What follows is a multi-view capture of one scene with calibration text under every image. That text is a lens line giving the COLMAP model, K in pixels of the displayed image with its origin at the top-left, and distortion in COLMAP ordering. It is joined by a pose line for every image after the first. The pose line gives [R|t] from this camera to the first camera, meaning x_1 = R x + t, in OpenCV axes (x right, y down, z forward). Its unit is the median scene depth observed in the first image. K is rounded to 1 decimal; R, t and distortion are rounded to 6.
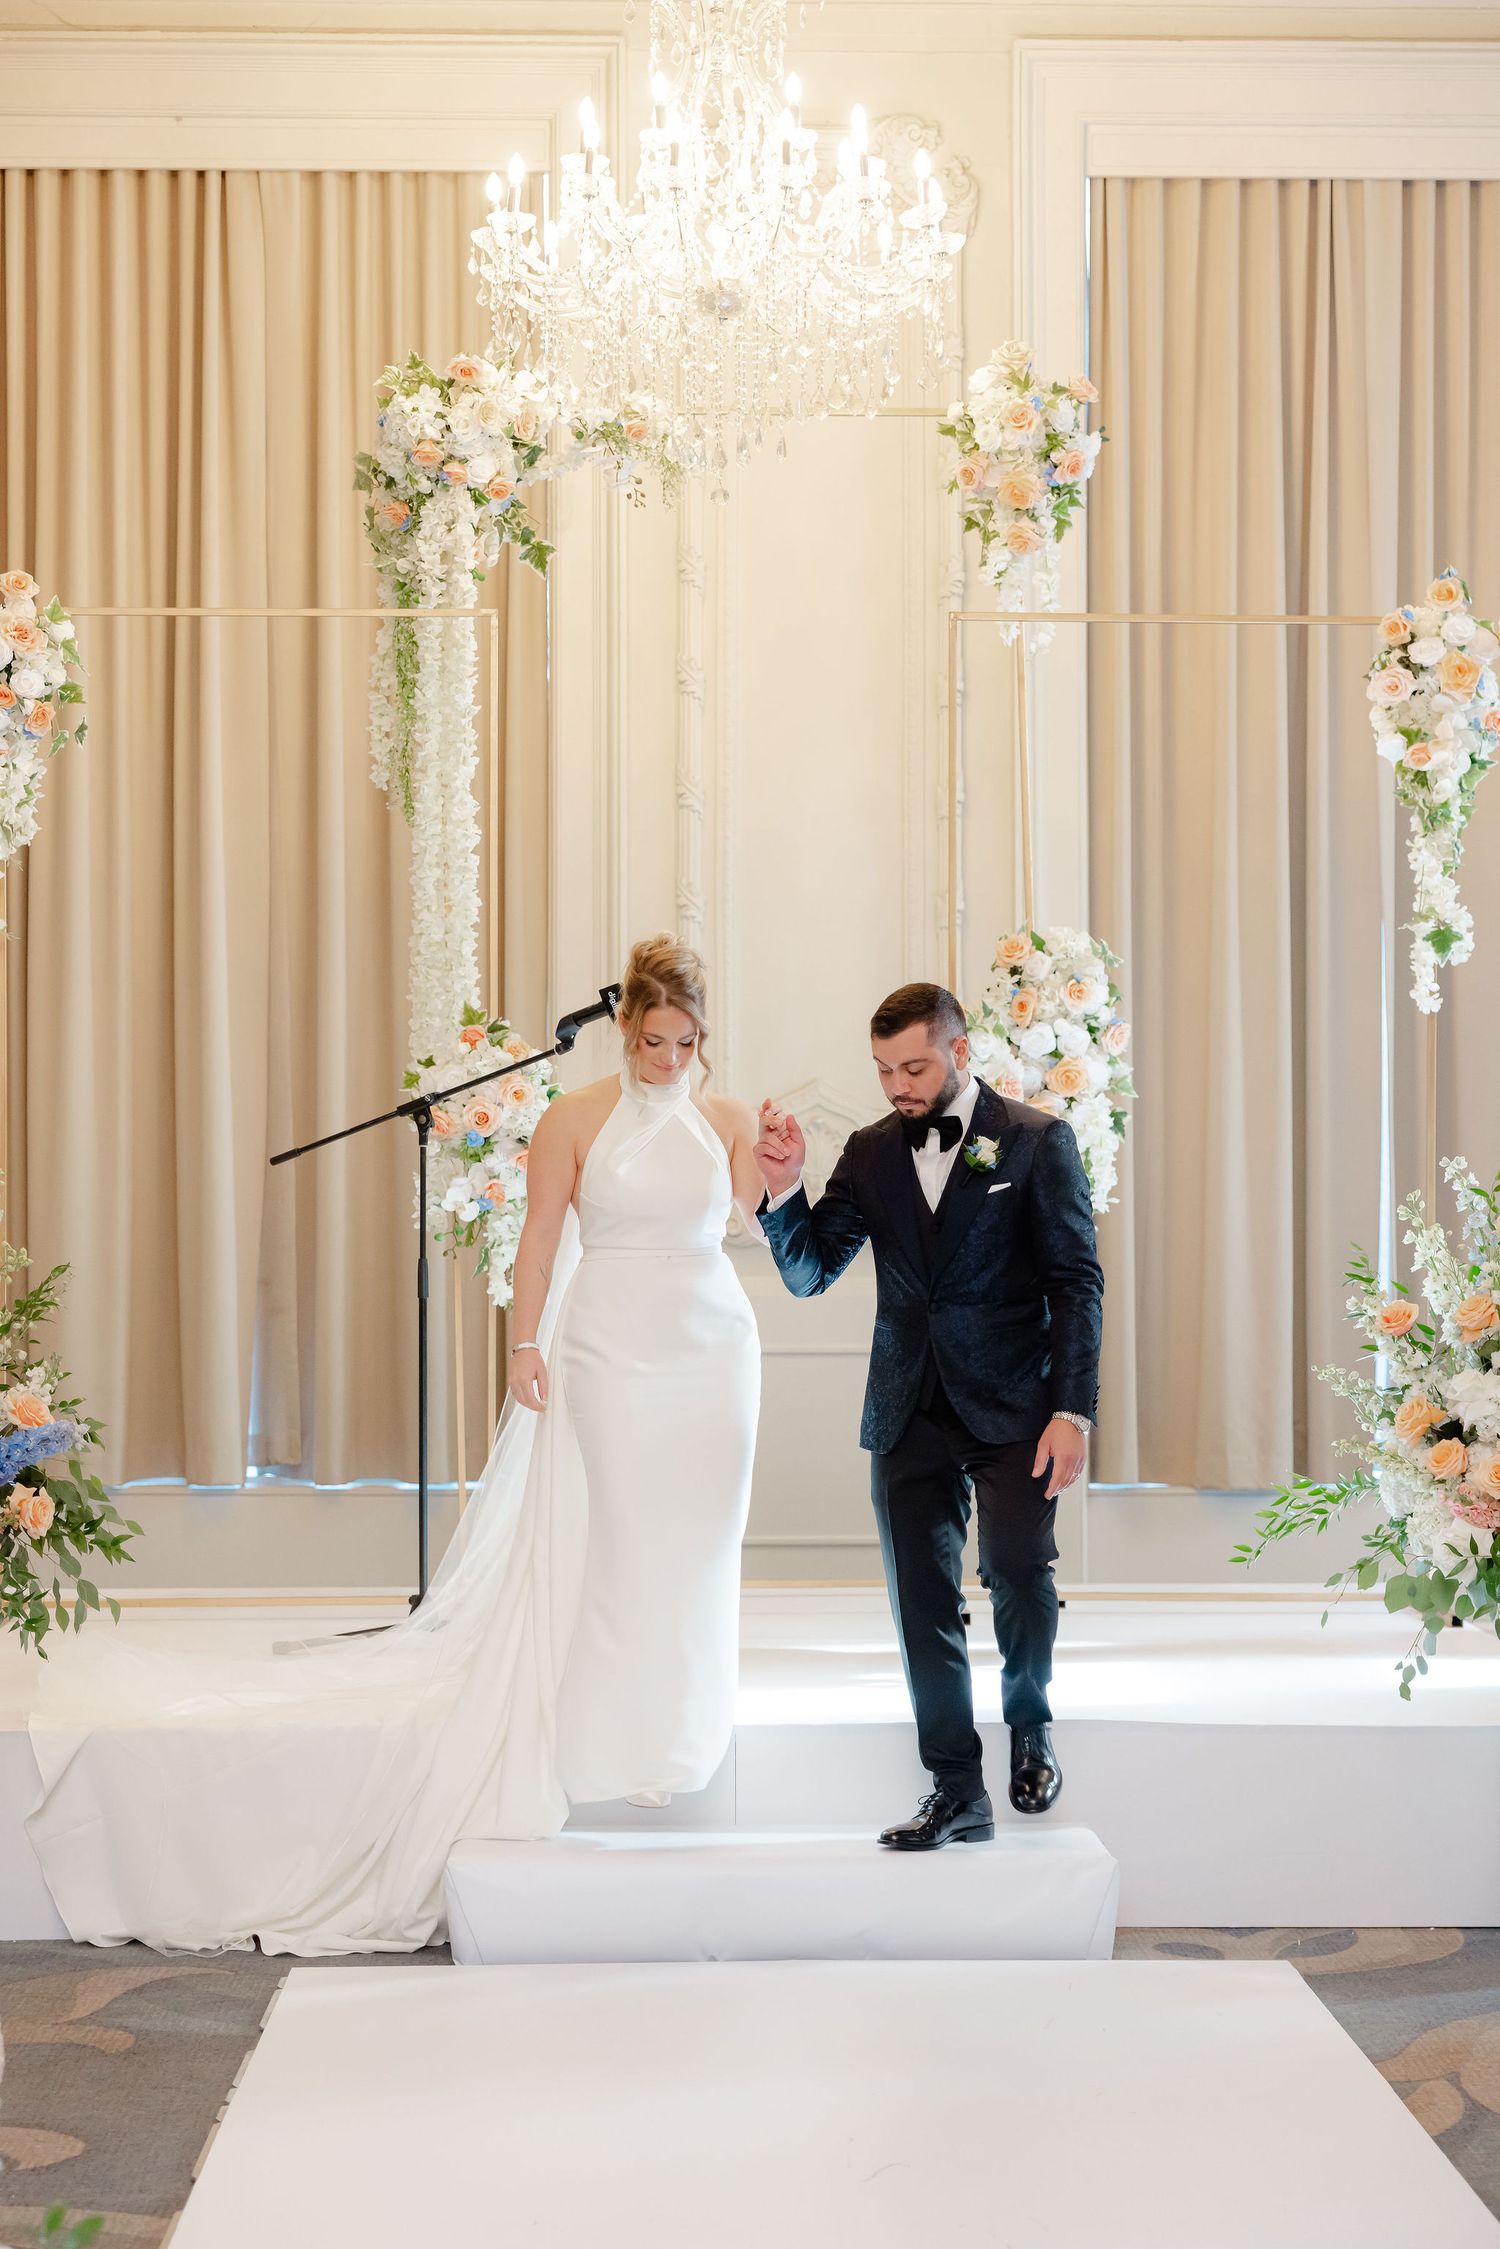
lens RADIAL K [[3454.9, 0, 742.9], [0, 3454.9, 1150.0], [0, 0, 1]] dist [0.019552, 0.043853]
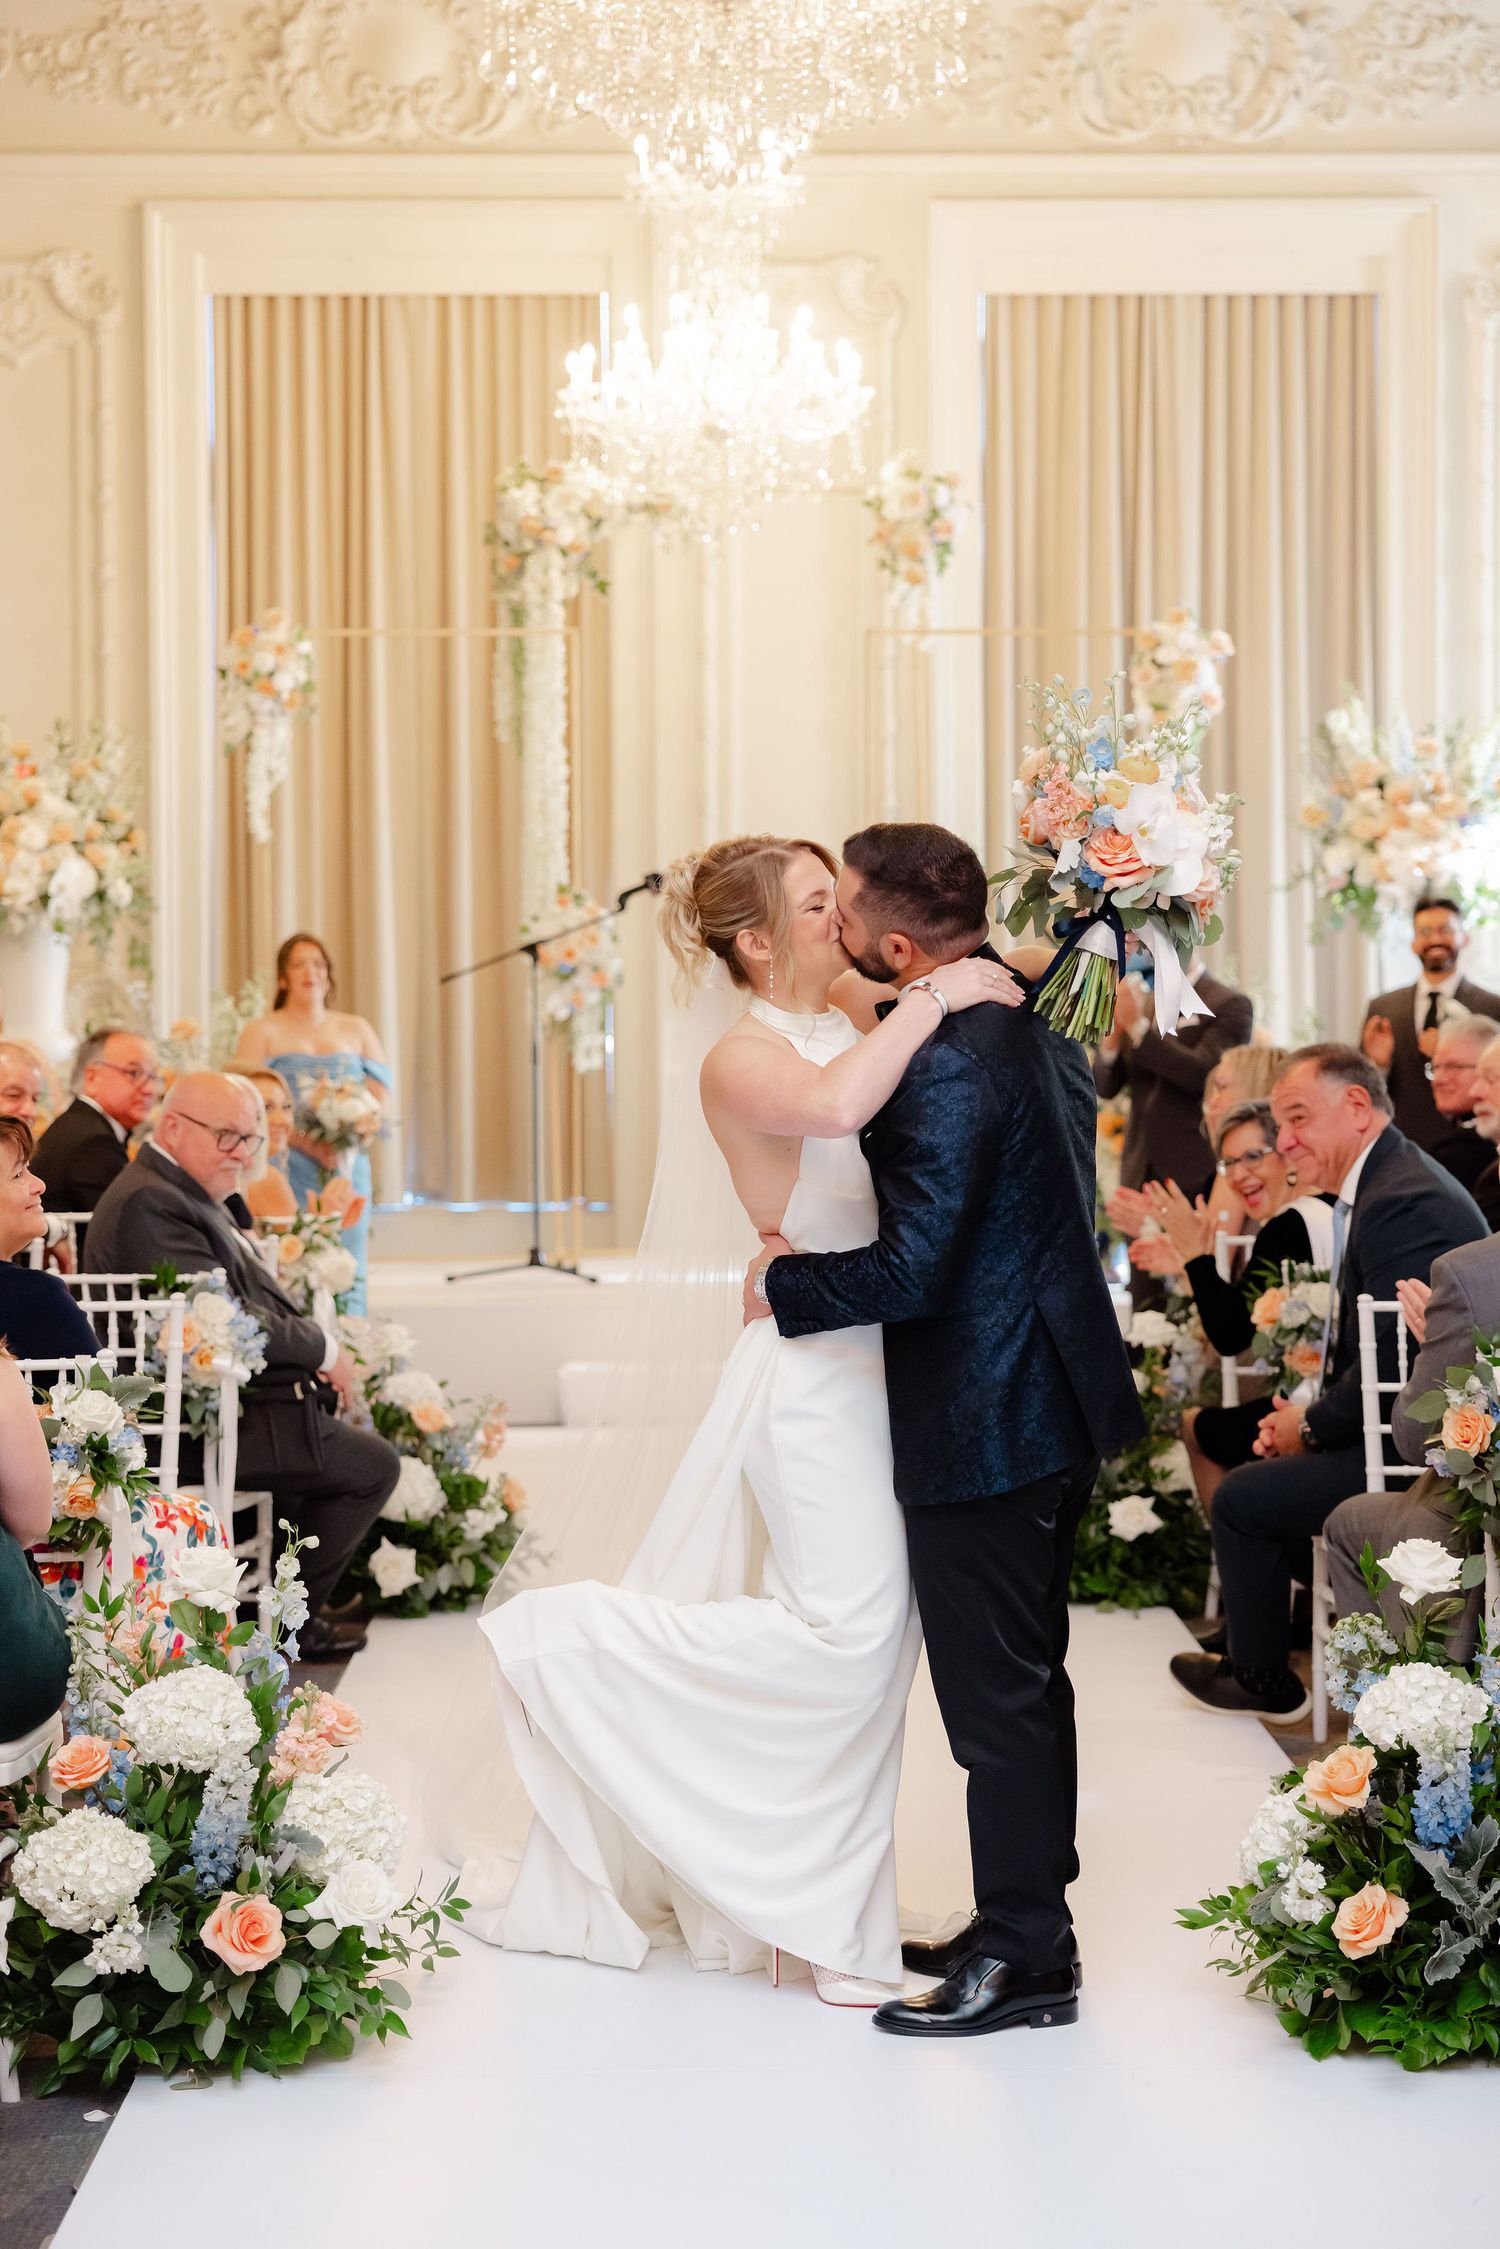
lens RADIAL K [[3614.9, 0, 750.0], [0, 3614.9, 1124.5], [0, 0, 1]] dist [0.049756, -0.140609]
pose [[0.999882, -0.003487, -0.014932, 0.030973], [0.004074, 0.999214, 0.039420, 0.003943], [0.014783, -0.039476, 0.999111, -0.642232]]
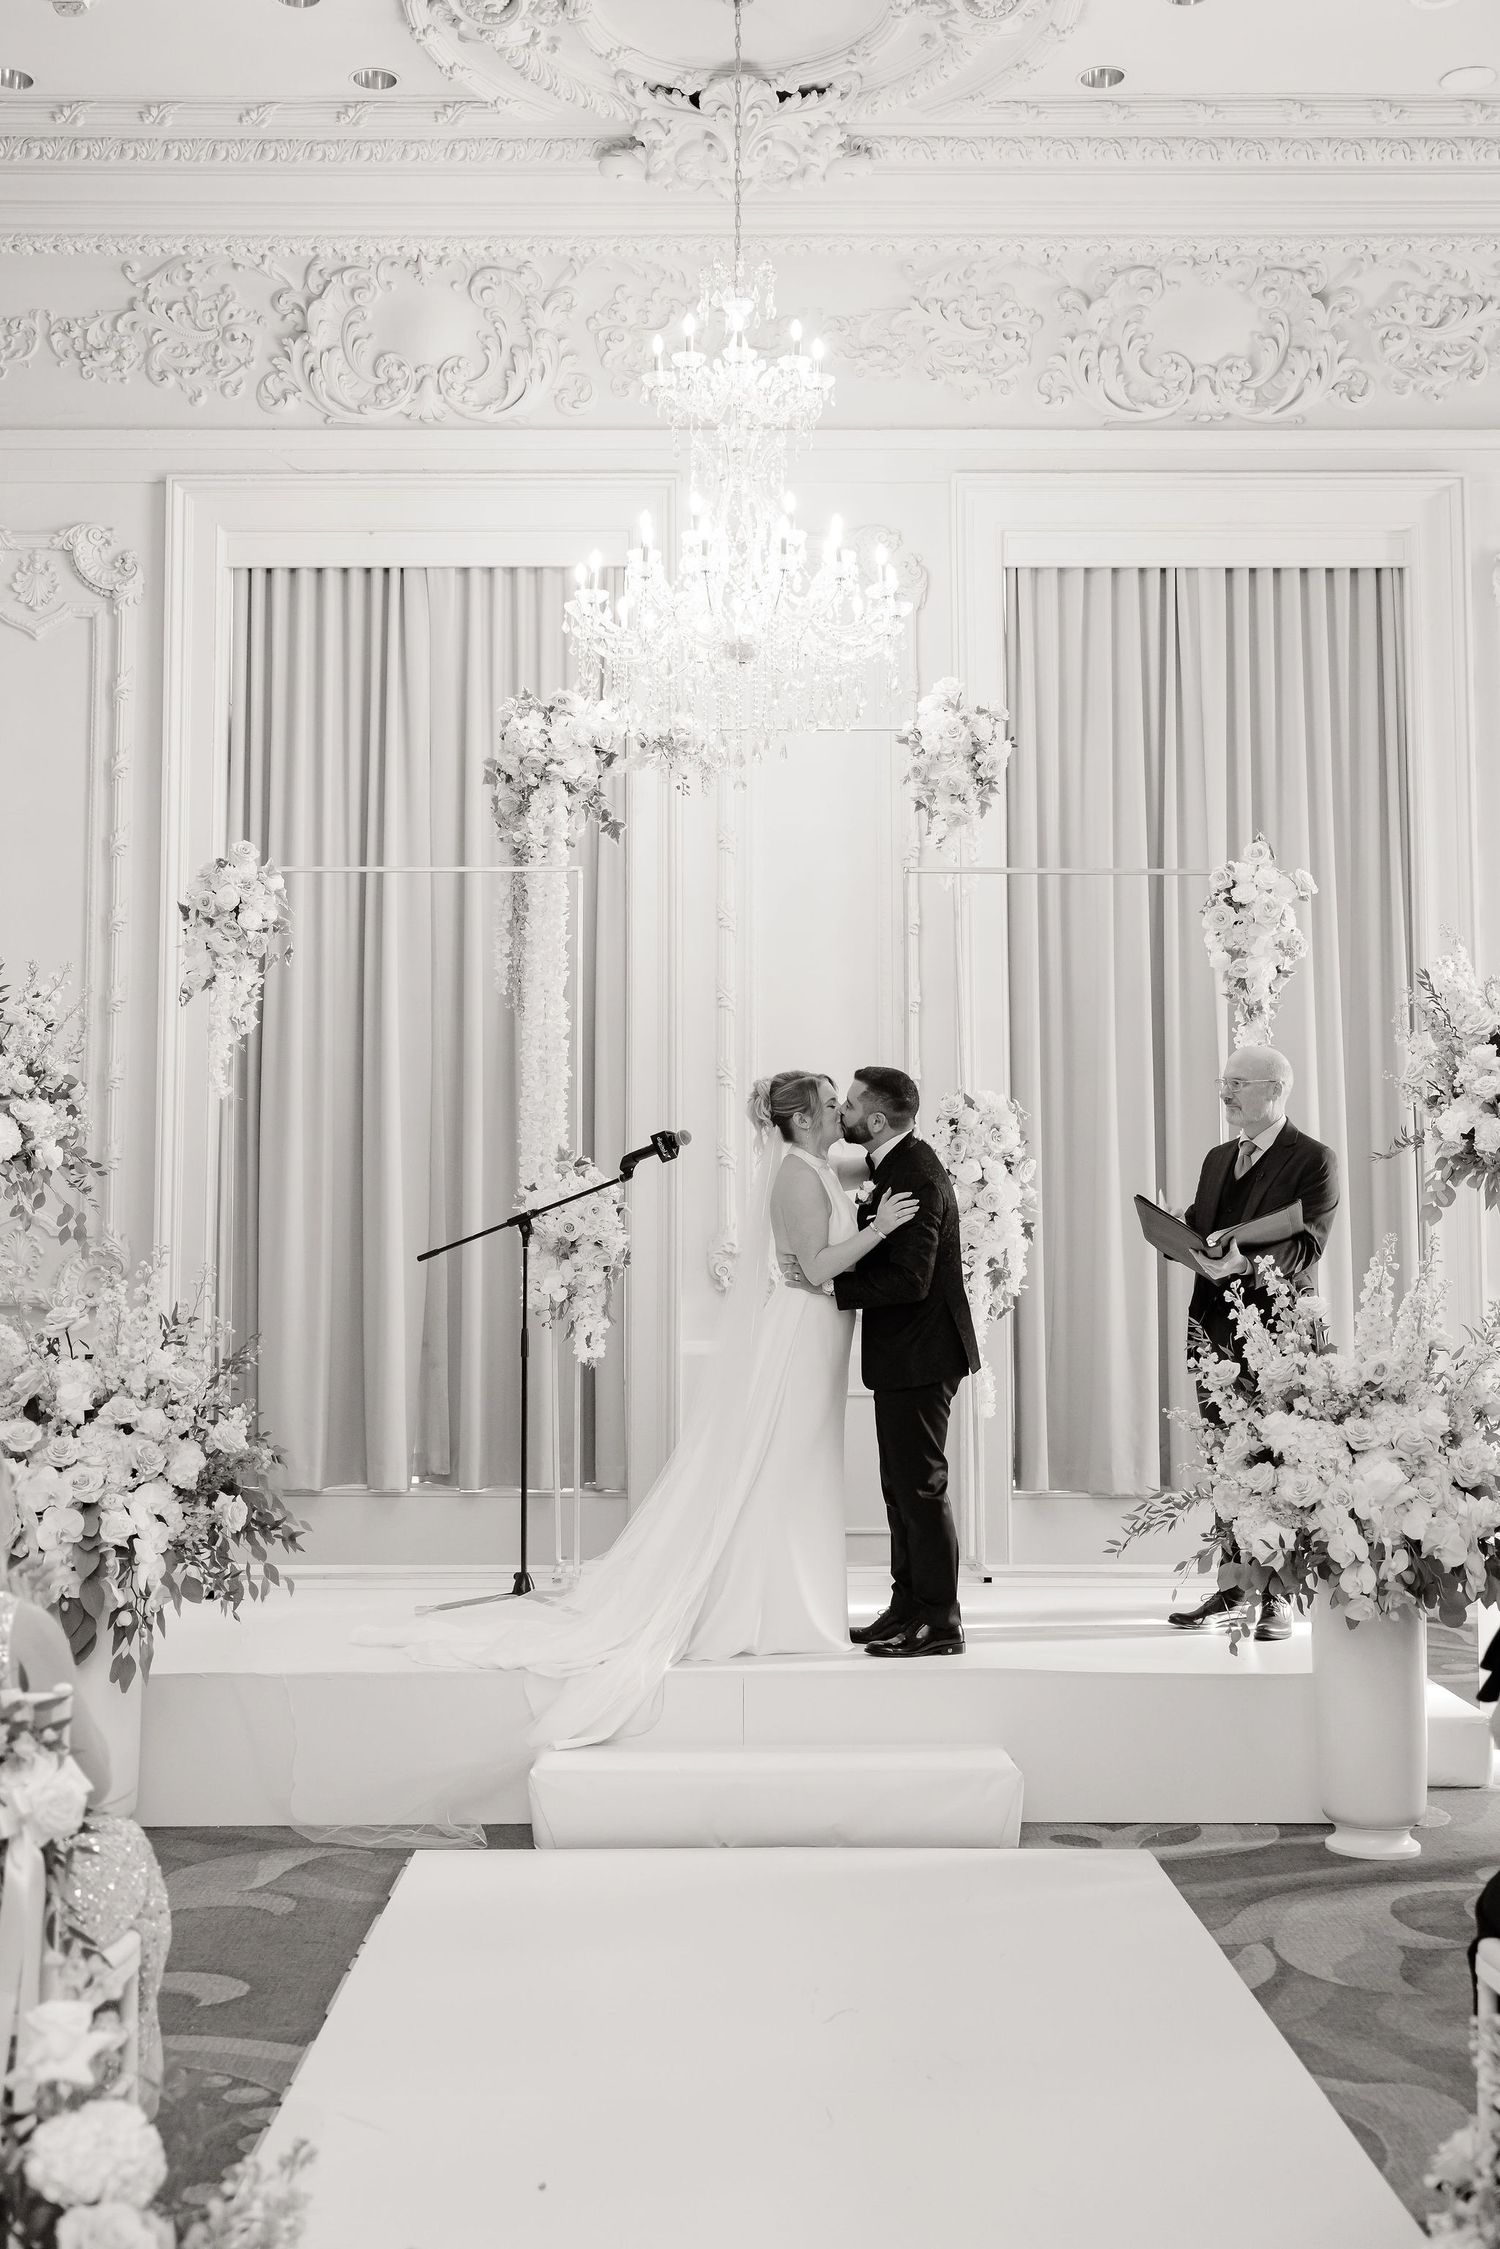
lens RADIAL K [[2392.4, 0, 722.1], [0, 2392.4, 1104.2], [0, 0, 1]] dist [-0.004178, 0.001746]
pose [[0.999598, -0.001822, -0.028299, 0.013251], [0.000114, 0.998185, -0.060223, -0.000645], [0.028357, 0.060195, 0.997784, 0.032235]]
